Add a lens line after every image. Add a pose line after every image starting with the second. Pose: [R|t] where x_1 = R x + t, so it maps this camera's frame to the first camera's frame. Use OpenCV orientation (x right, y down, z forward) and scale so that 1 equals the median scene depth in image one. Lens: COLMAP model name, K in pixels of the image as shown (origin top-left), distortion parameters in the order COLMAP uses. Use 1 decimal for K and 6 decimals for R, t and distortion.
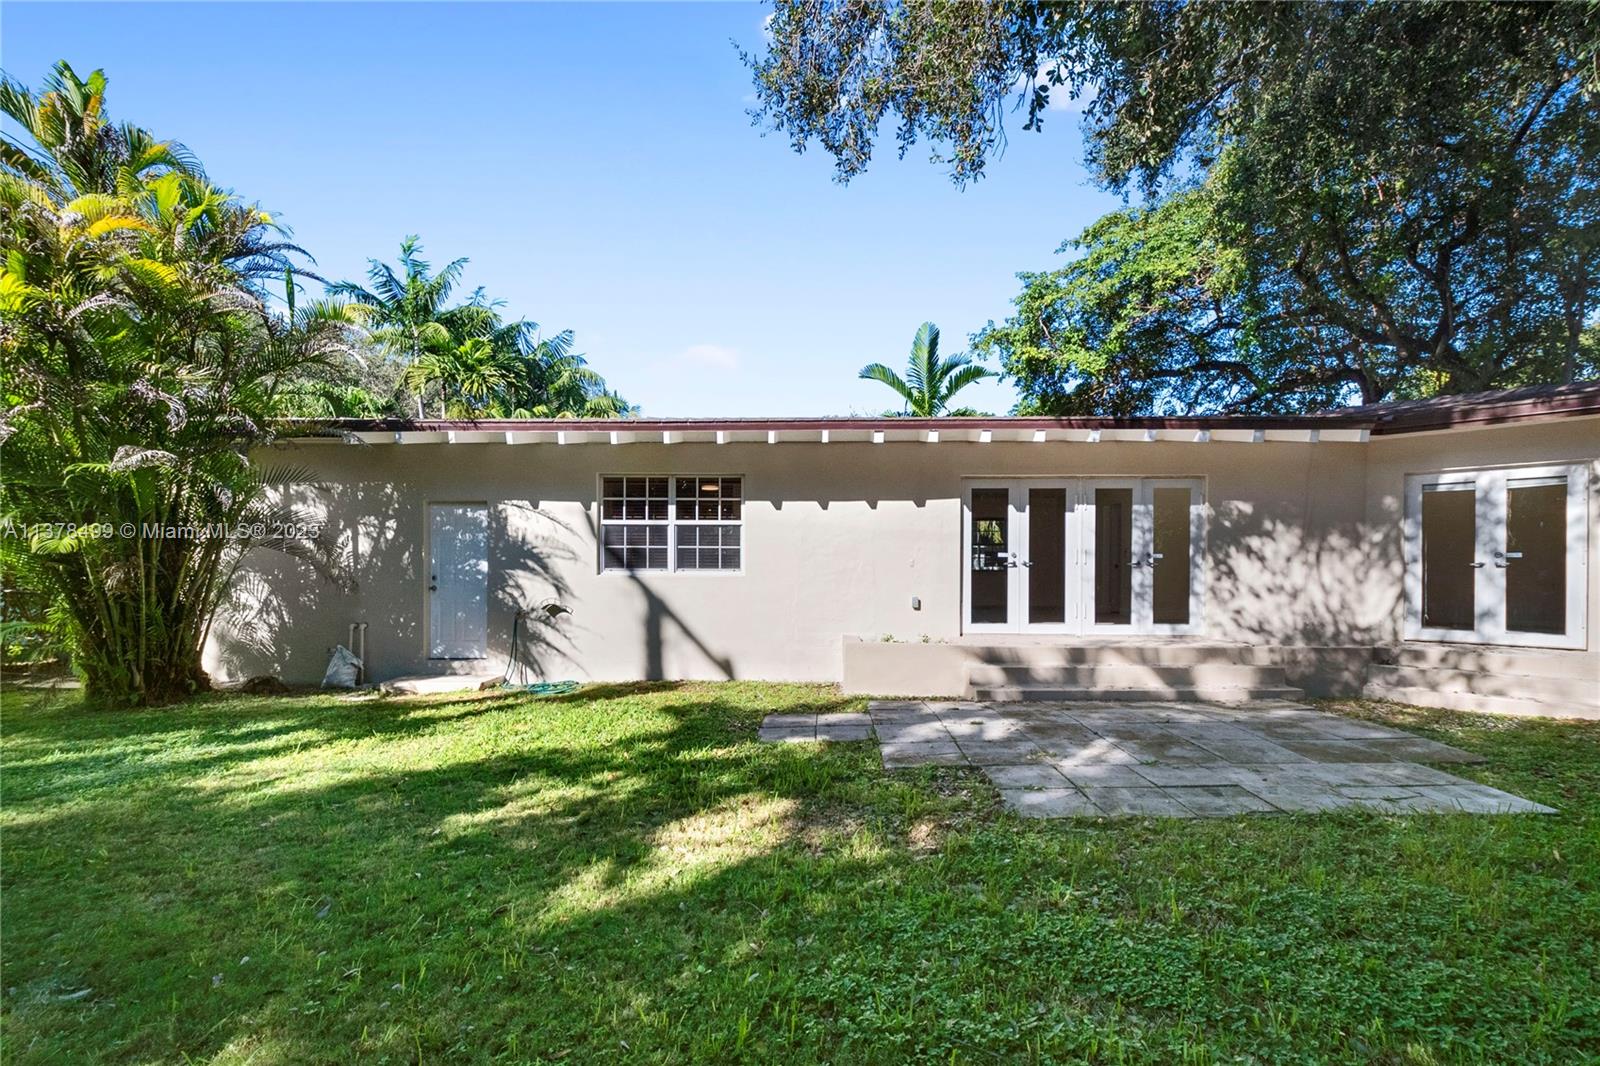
lens RADIAL K [[714.7, 0, 796.4], [0, 714.7, 536.6], [0, 0, 1]] dist [0.019568, -0.015445]
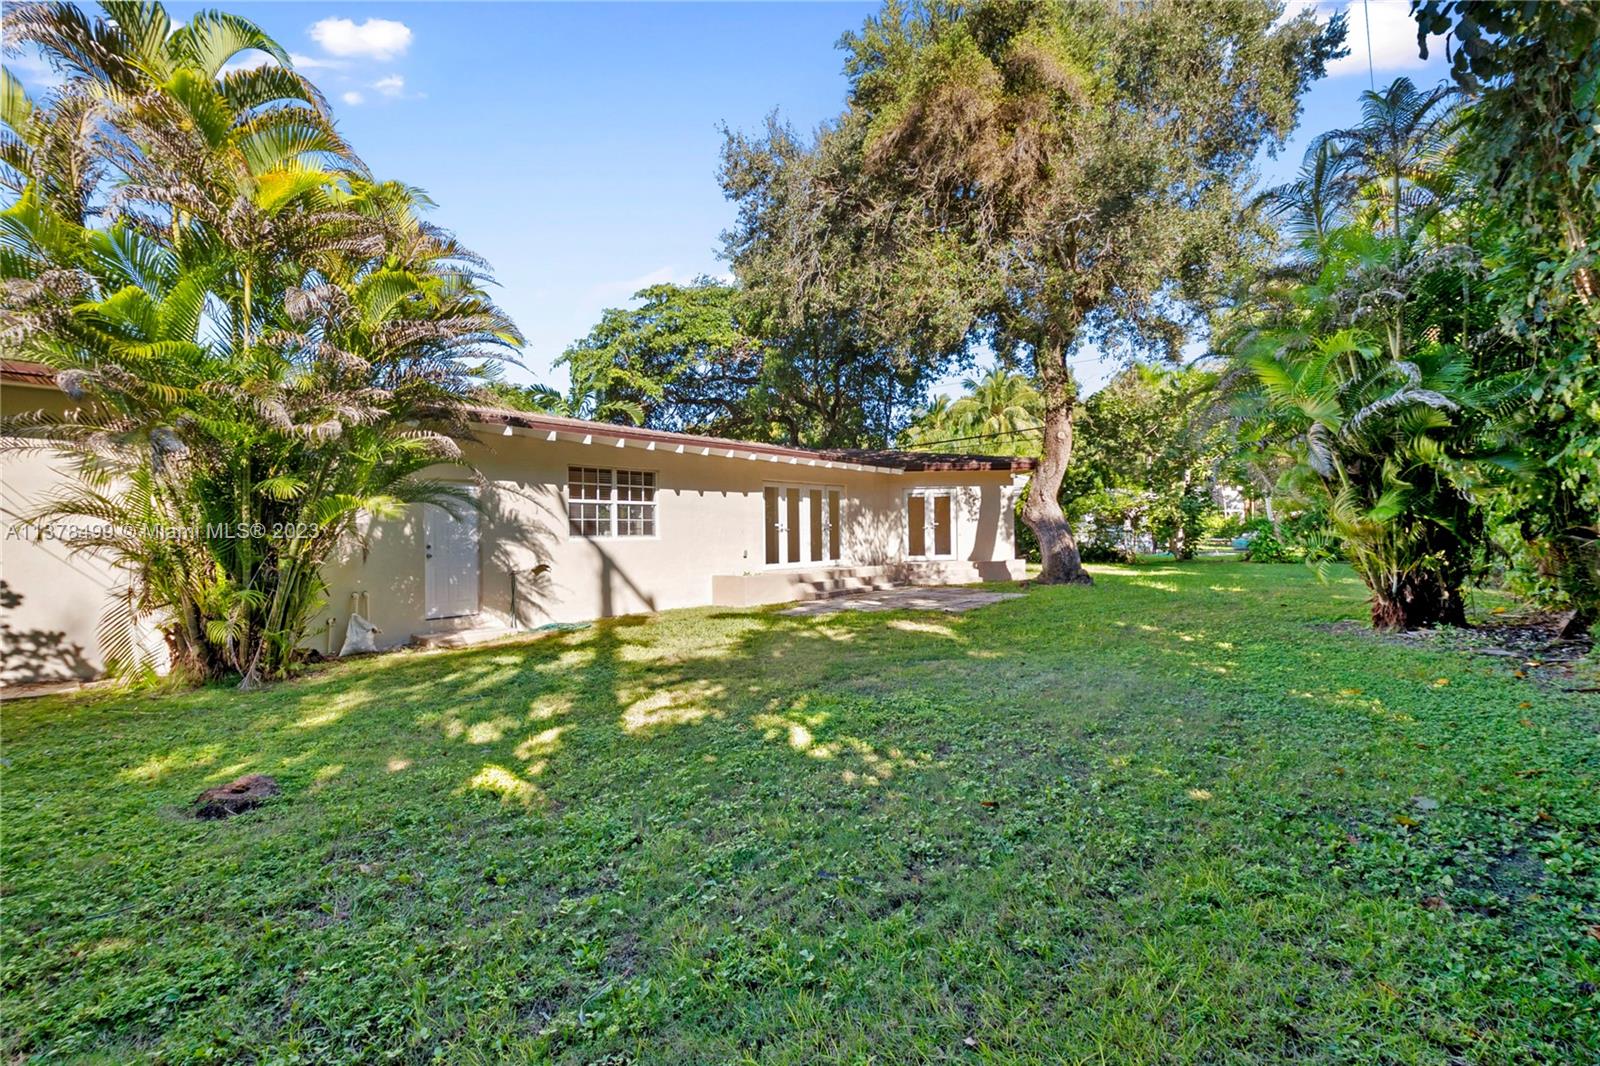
lens RADIAL K [[714.7, 0, 796.4], [0, 714.7, 536.6], [0, 0, 1]] dist [0.019568, -0.015445]
pose [[0.628815, -0.014688, 0.777416, -1.036422], [-0.009040, 0.999616, 0.026199, 0.007238], [-0.777502, -0.023502, 0.628441, -0.143811]]
